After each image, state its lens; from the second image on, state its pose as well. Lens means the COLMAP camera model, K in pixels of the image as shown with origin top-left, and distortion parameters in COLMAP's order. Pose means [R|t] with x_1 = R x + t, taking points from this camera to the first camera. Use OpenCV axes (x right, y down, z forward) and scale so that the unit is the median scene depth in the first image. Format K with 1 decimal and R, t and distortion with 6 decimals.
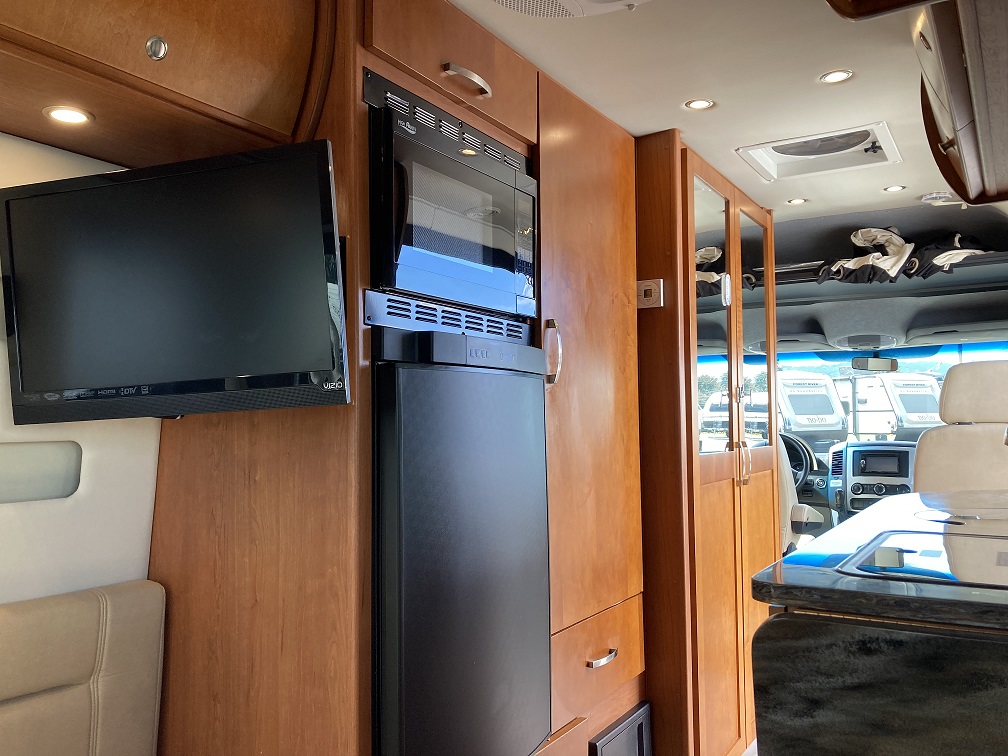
lens RADIAL K [[824.4, 0, 504.0], [0, 824.4, 378.0], [0, 0, 1]] dist [0.055696, -0.066926]
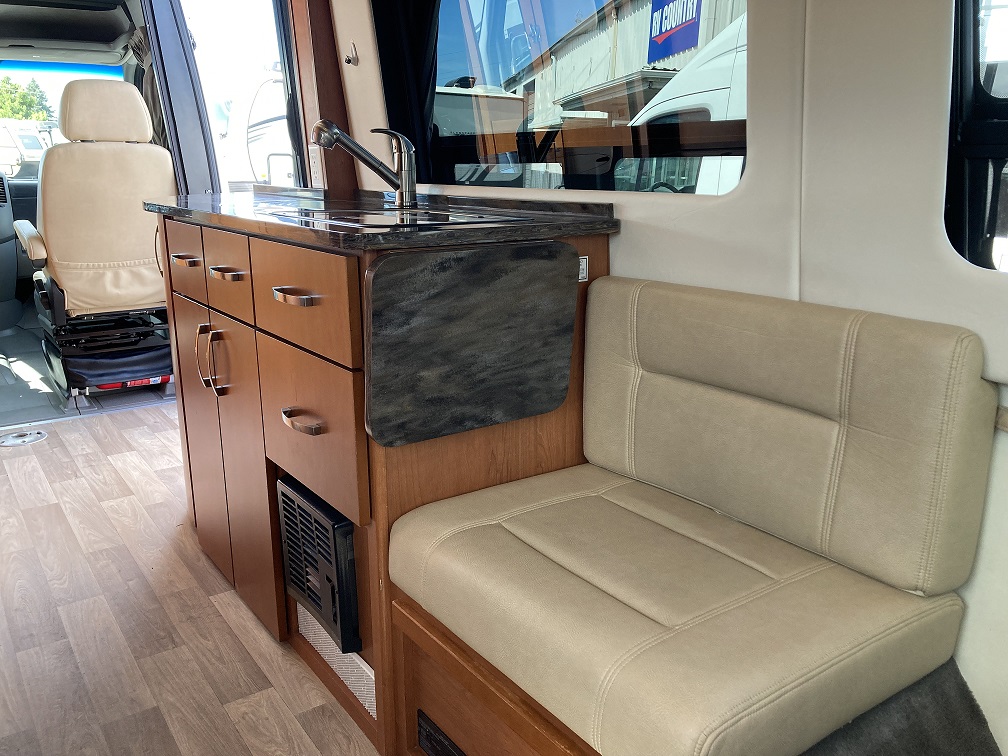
lens RADIAL K [[824.4, 0, 504.0], [0, 824.4, 378.0], [0, 0, 1]] dist [0.055696, -0.066926]
pose [[0.383392, -0.225142, 0.895724, -0.831683], [-0.052648, 0.962929, 0.264569, 0.121981], [-0.922084, -0.148592, 0.357326, 0.352481]]
